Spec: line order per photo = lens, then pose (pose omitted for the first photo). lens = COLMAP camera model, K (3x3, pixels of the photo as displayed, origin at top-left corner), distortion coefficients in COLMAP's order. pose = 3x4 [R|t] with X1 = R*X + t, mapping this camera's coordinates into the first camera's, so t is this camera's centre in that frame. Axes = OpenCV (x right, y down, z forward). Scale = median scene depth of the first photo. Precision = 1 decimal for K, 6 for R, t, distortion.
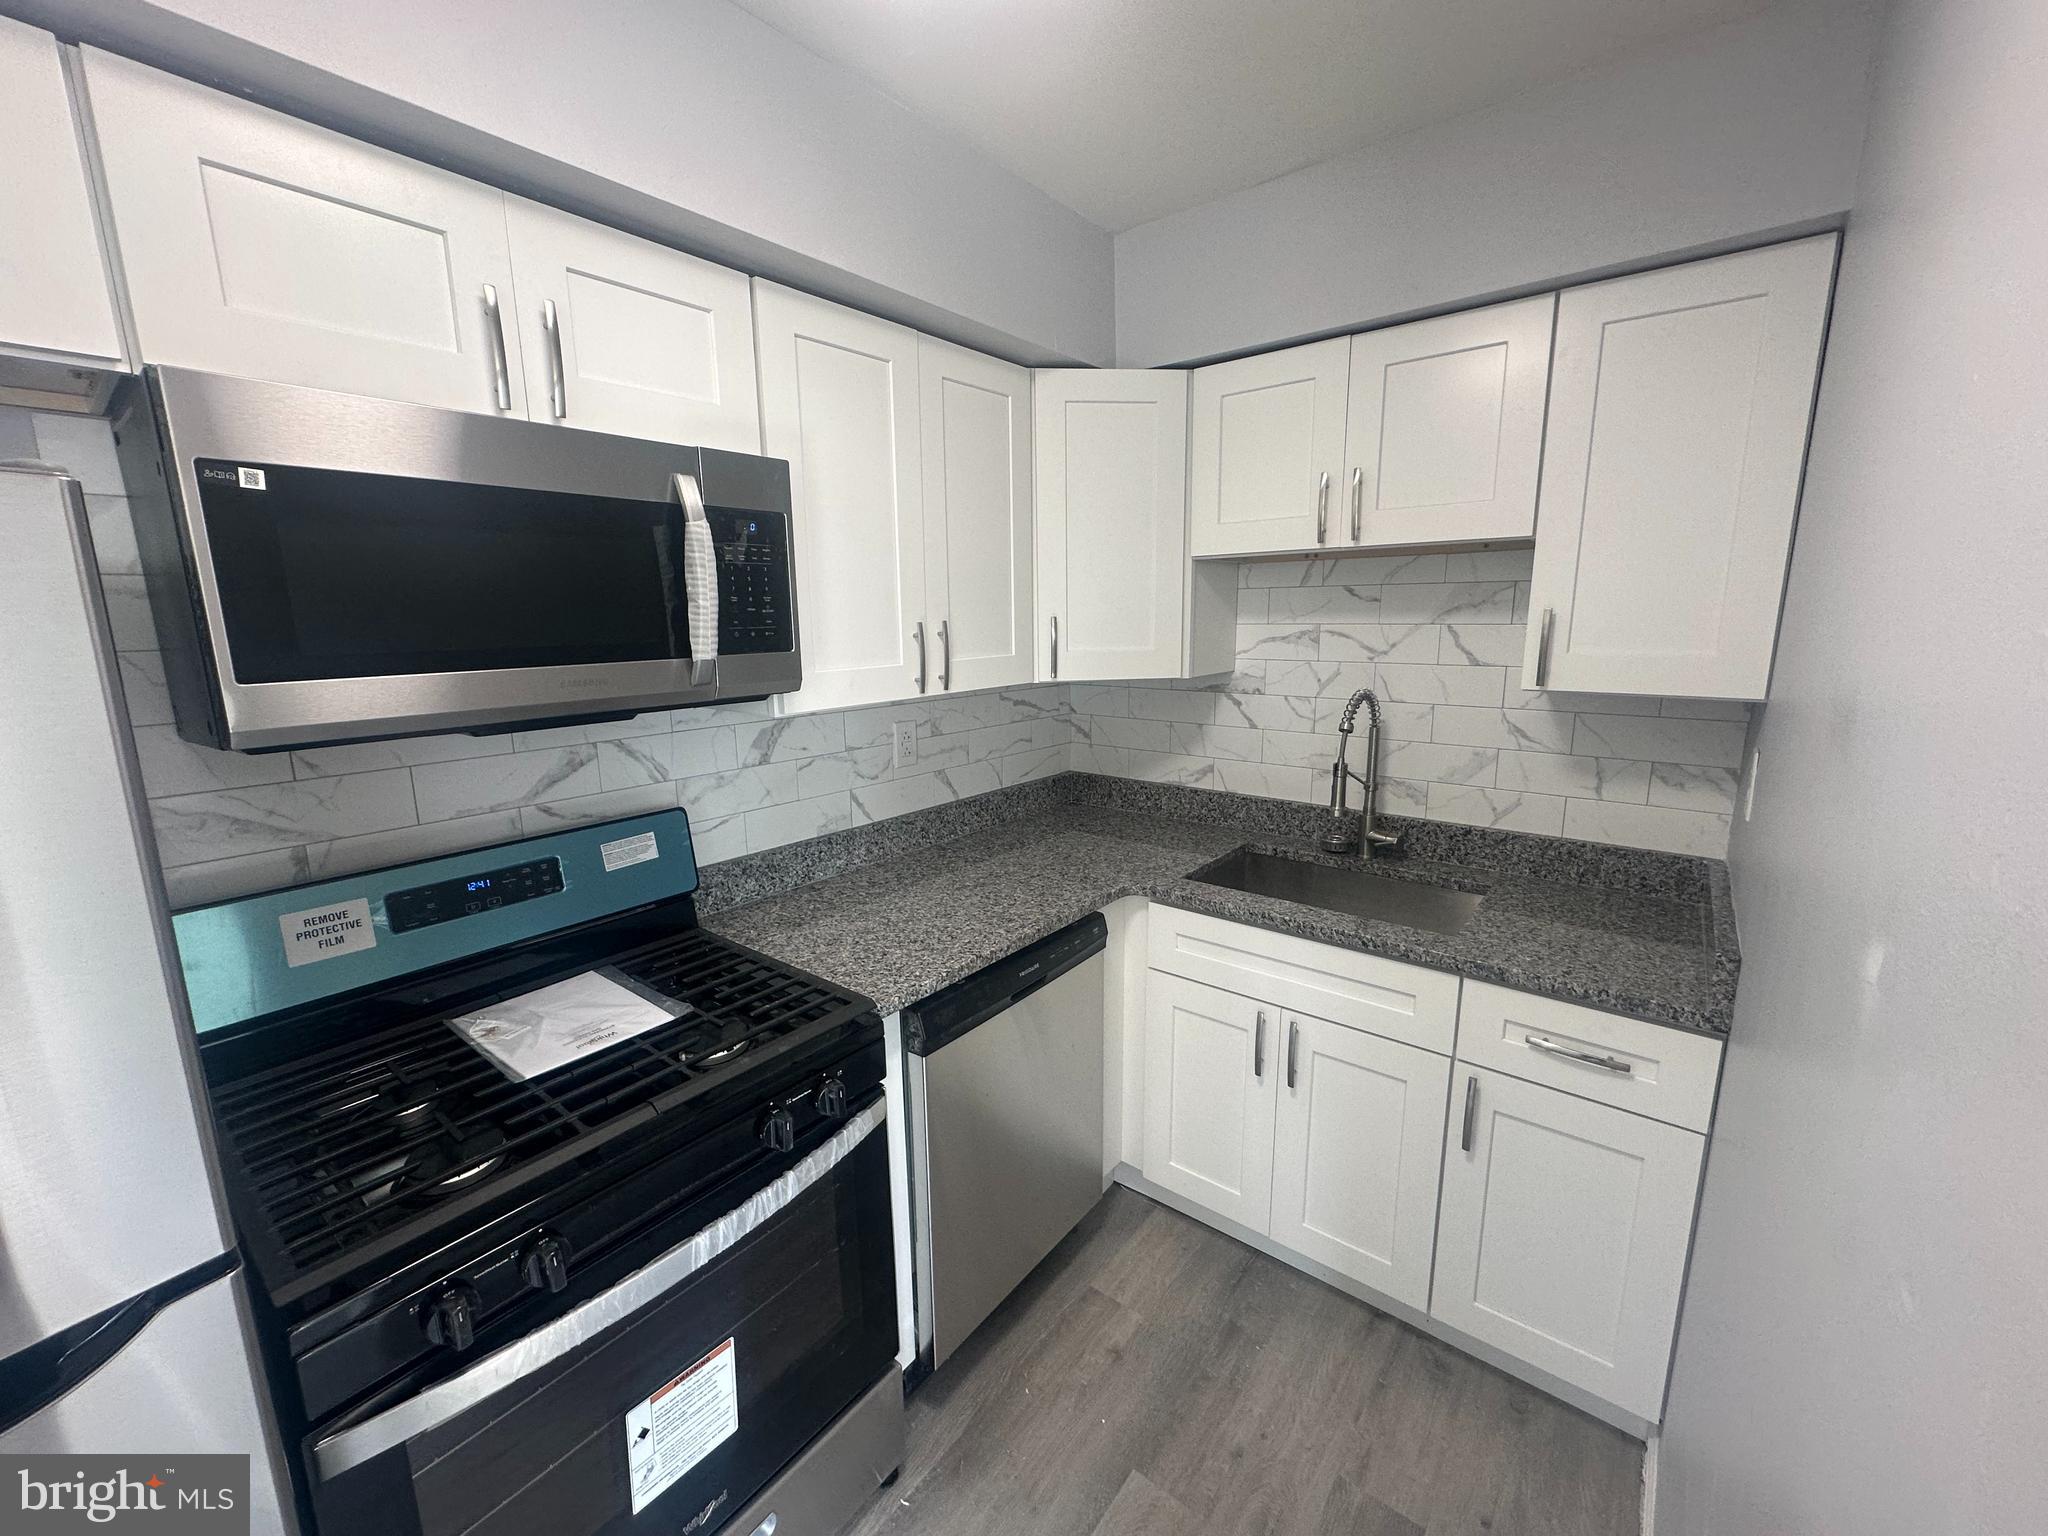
lens RADIAL K [[813.6, 0, 1029.1], [0, 813.6, 762.8], [0, 0, 1]] dist [-0.003404, 0.000092]
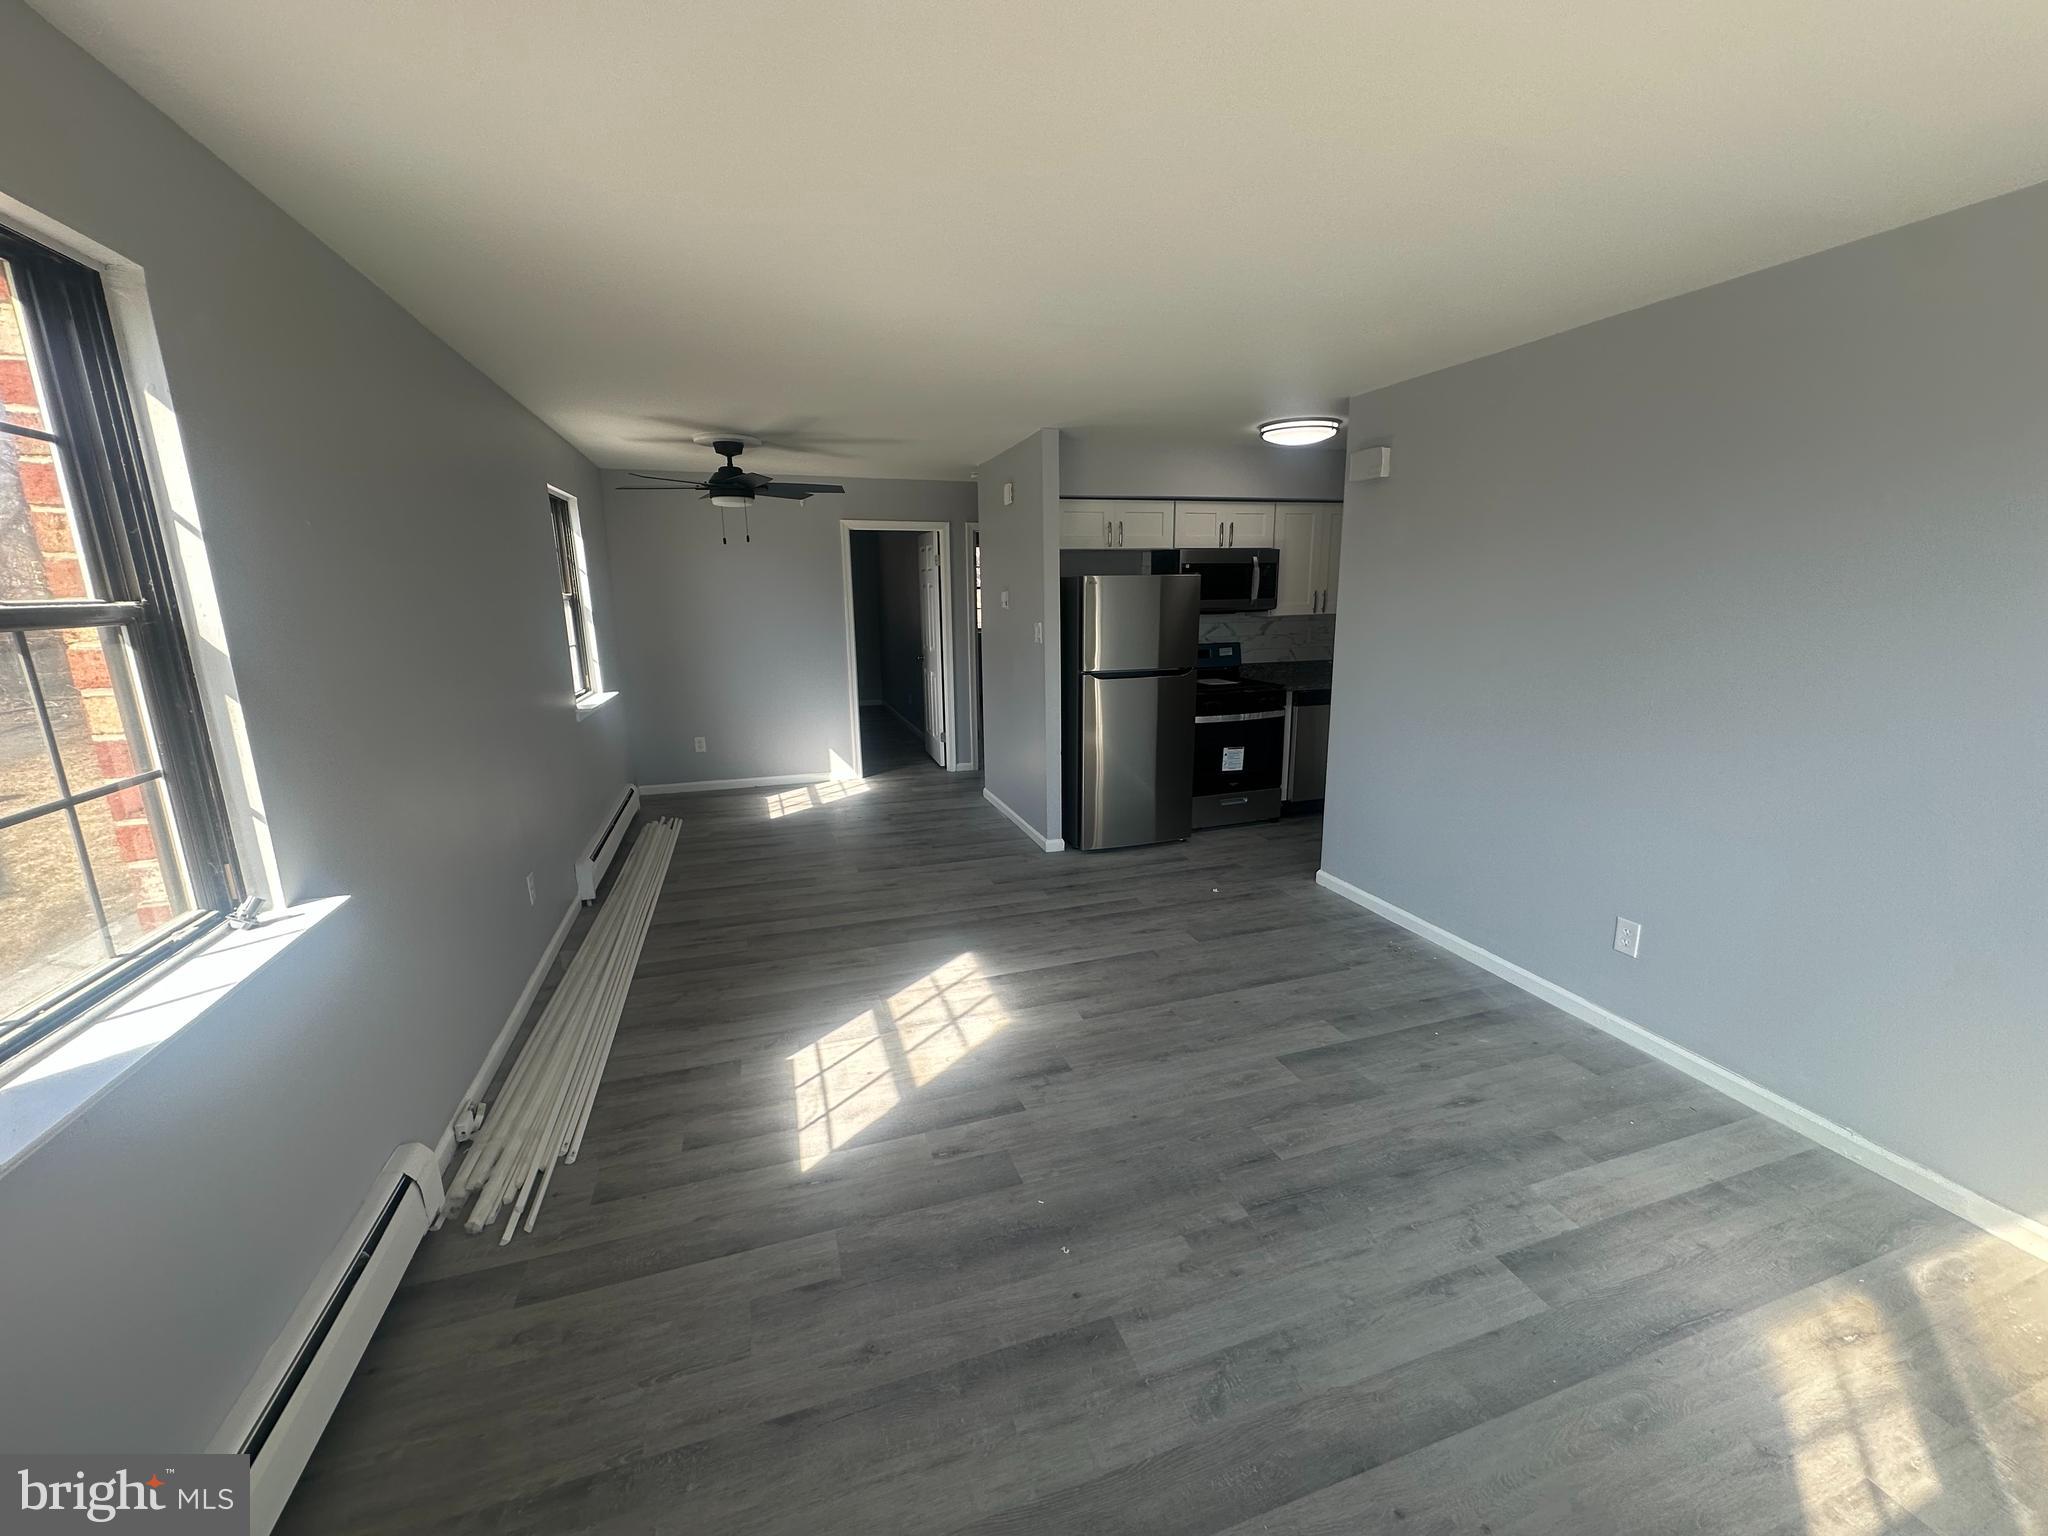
lens RADIAL K [[813.6, 0, 1022.0], [0, 813.6, 772.1], [0, 0, 1]] dist [-0.003404, 0.000092]
pose [[0.832851, 0.121430, -0.540013, 0.771178], [-0.095770, 0.992537, 0.075482, 0.437557], [0.545148, -0.011148, 0.838265, -2.506393]]
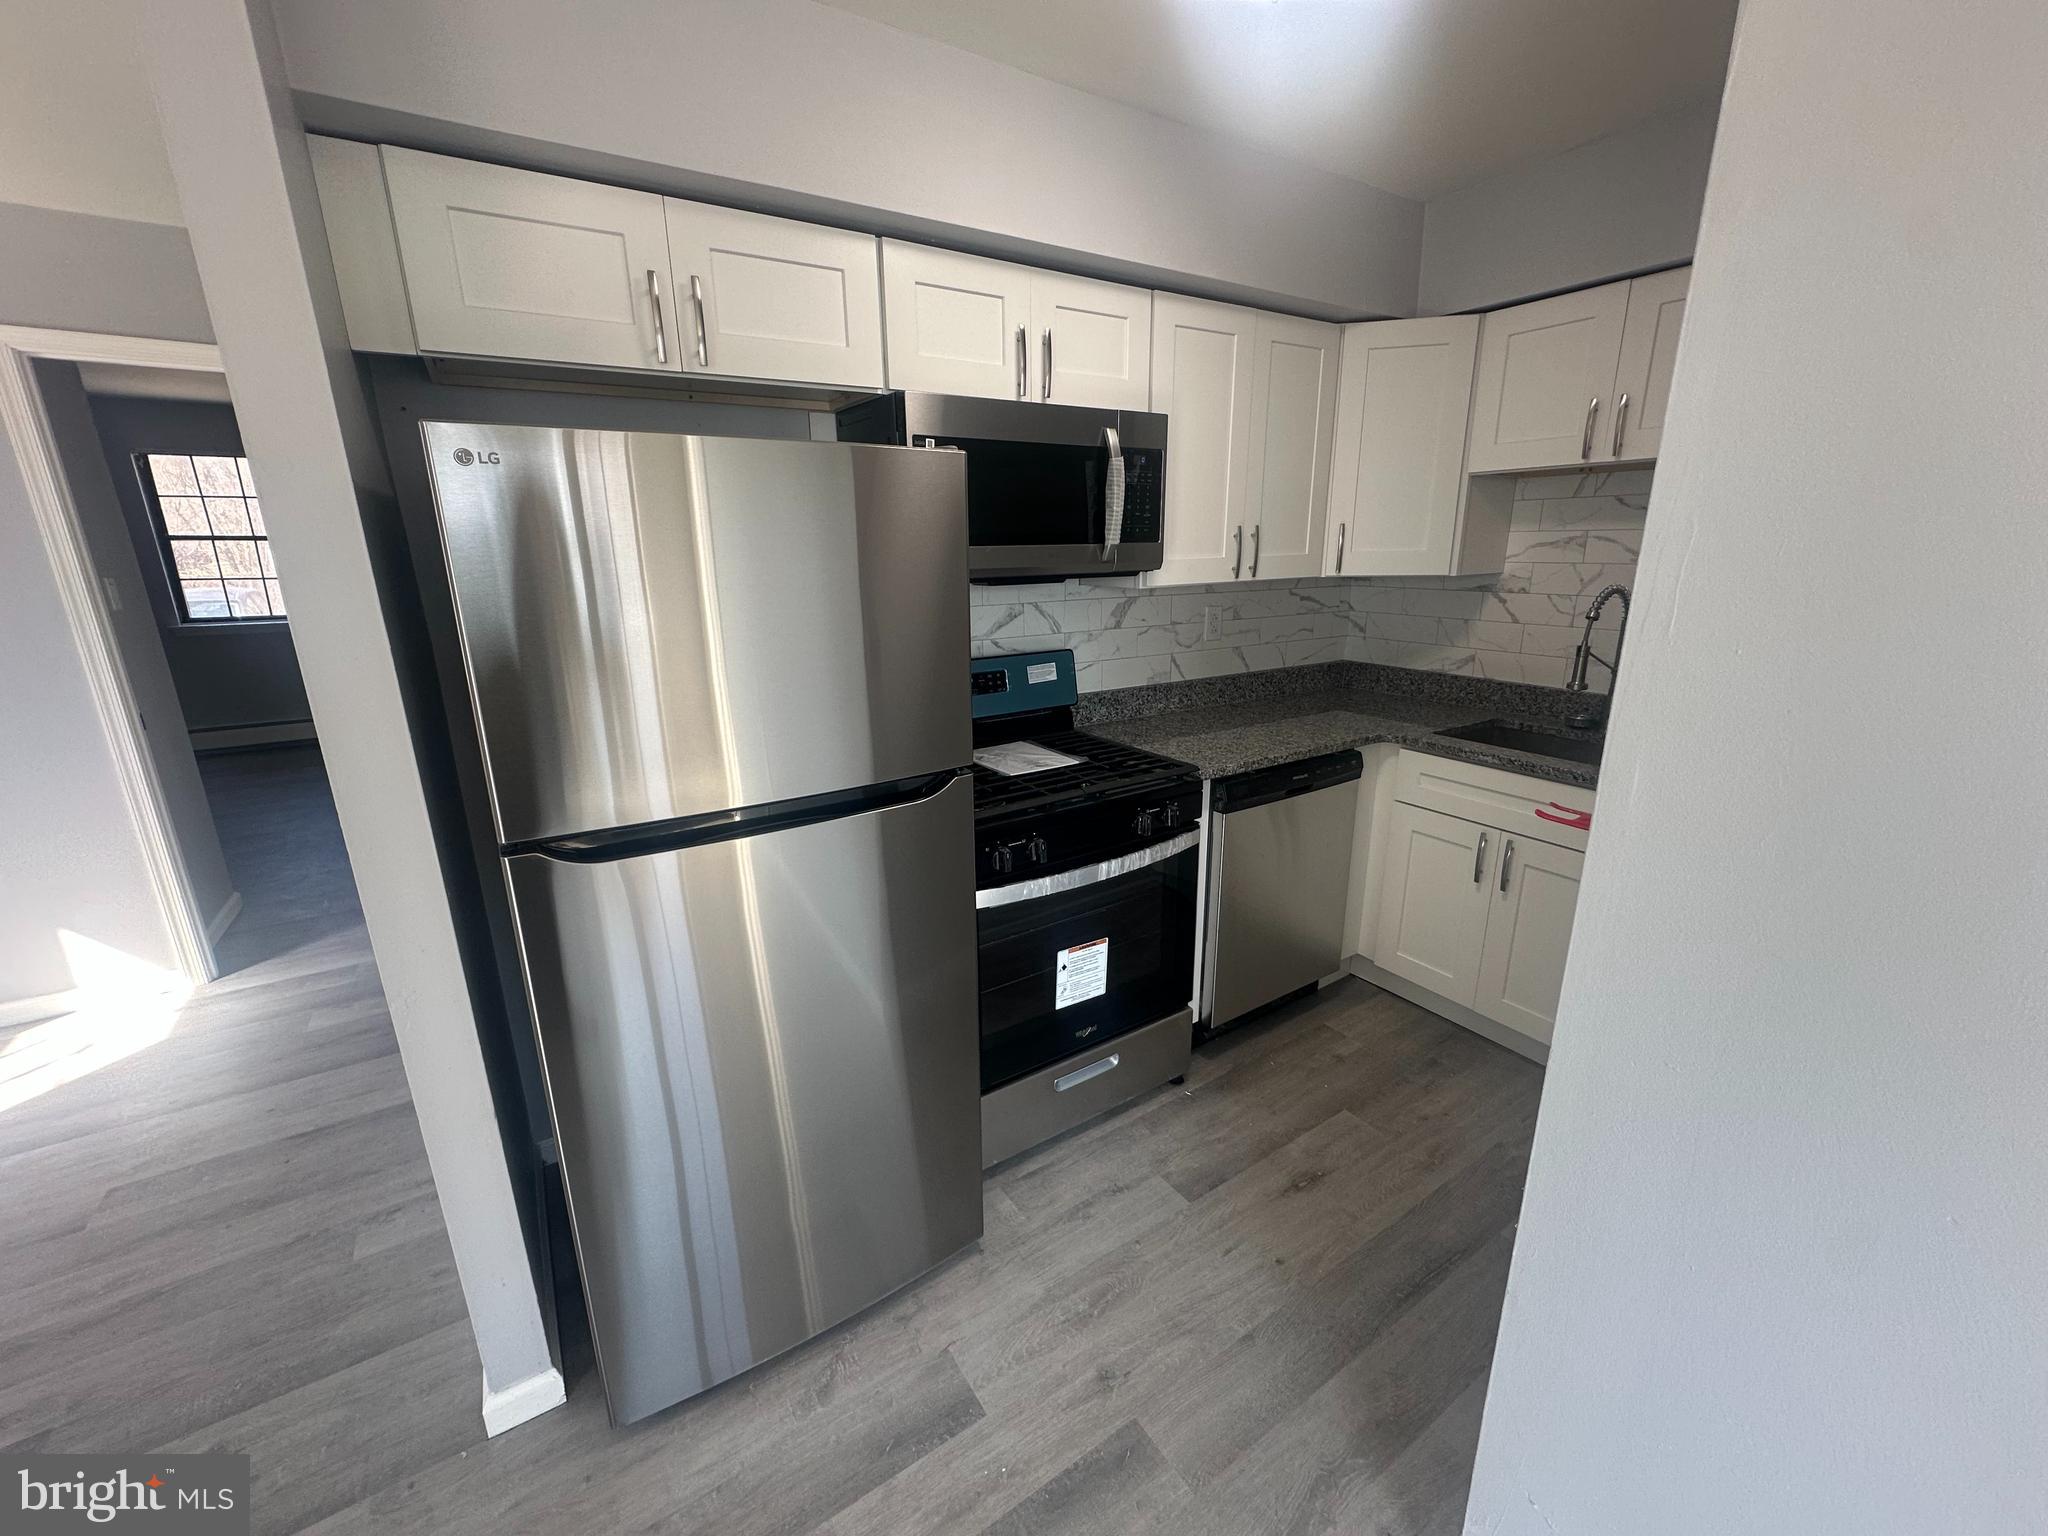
lens RADIAL K [[813.6, 0, 1023.3], [0, 813.6, 763.6], [0, 0, 1]] dist [-0.003404, 0.000092]
pose [[0.946428, 0.086631, -0.311076, -0.017661], [-0.059619, 0.993658, 0.095333, 0.126438], [0.317362, -0.071680, 0.945591, -0.483935]]
